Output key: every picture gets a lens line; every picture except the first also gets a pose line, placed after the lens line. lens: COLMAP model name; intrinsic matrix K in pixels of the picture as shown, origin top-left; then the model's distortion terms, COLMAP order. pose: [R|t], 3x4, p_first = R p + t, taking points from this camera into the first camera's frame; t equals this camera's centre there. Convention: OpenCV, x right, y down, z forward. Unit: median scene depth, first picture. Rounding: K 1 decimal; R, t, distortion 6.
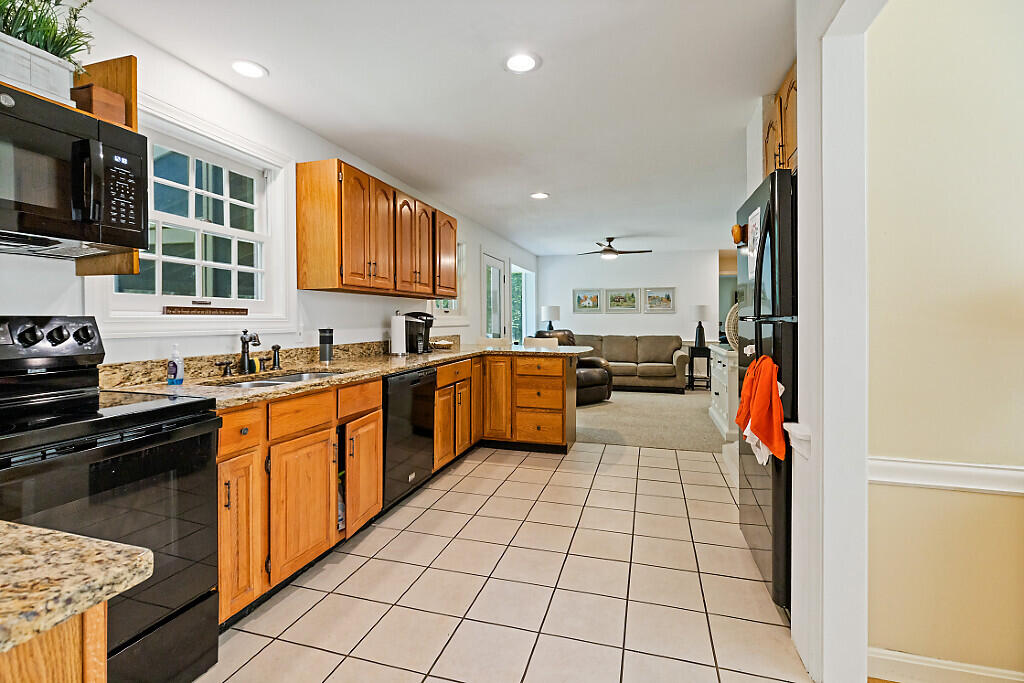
lens RADIAL K [[466.3, 0, 520.2], [0, 466.3, 317.6], [0, 0, 1]] dist [-0.003417, -0.002232]
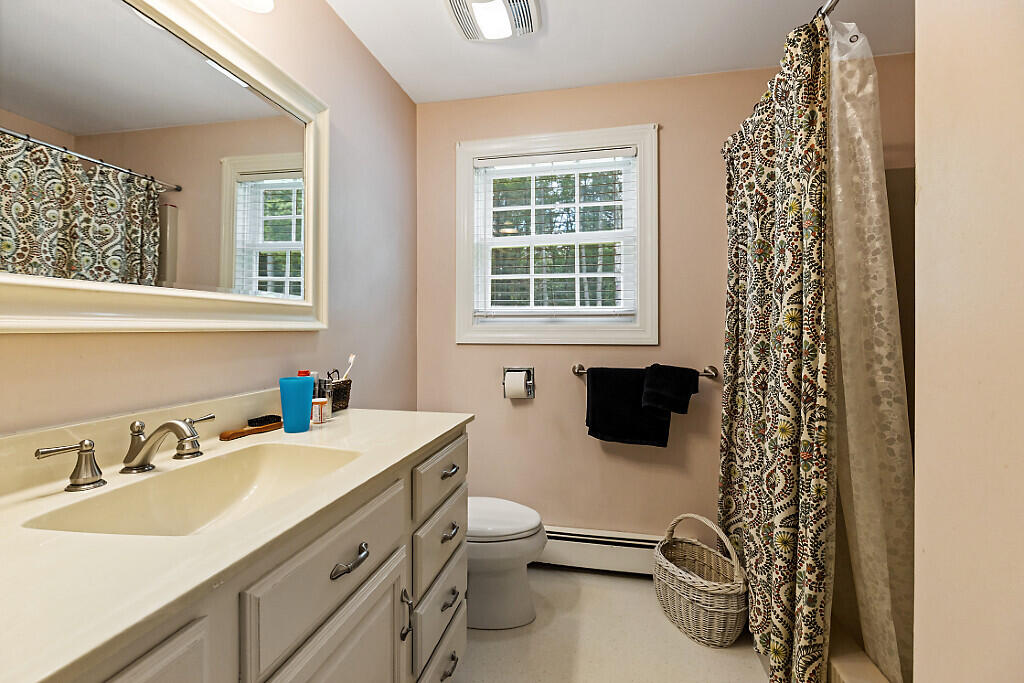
lens RADIAL K [[466.3, 0, 514.2], [0, 466.3, 335.6], [0, 0, 1]] dist [-0.003417, -0.002232]
pose [[0.090454, 0.014024, -0.995802, 0.299779], [-0.003132, 0.999900, 0.013797, 0.003729], [0.995896, 0.001870, 0.090489, 0.701972]]
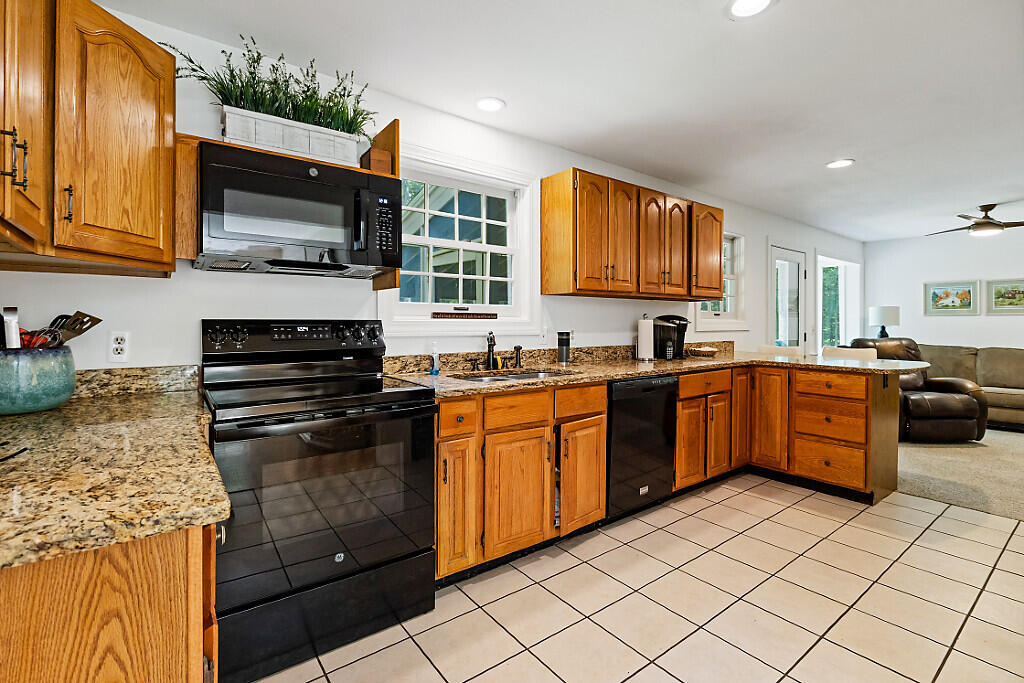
lens RADIAL K [[466.3, 0, 497.8], [0, 466.3, 323.7], [0, 0, 1]] dist [-0.003417, -0.002232]
pose [[0.797361, 0.003686, -0.603491, 0.110001], [-0.000801, 0.999987, 0.005050, 0.000630], [0.603502, -0.003543, 0.797354, 0.079550]]
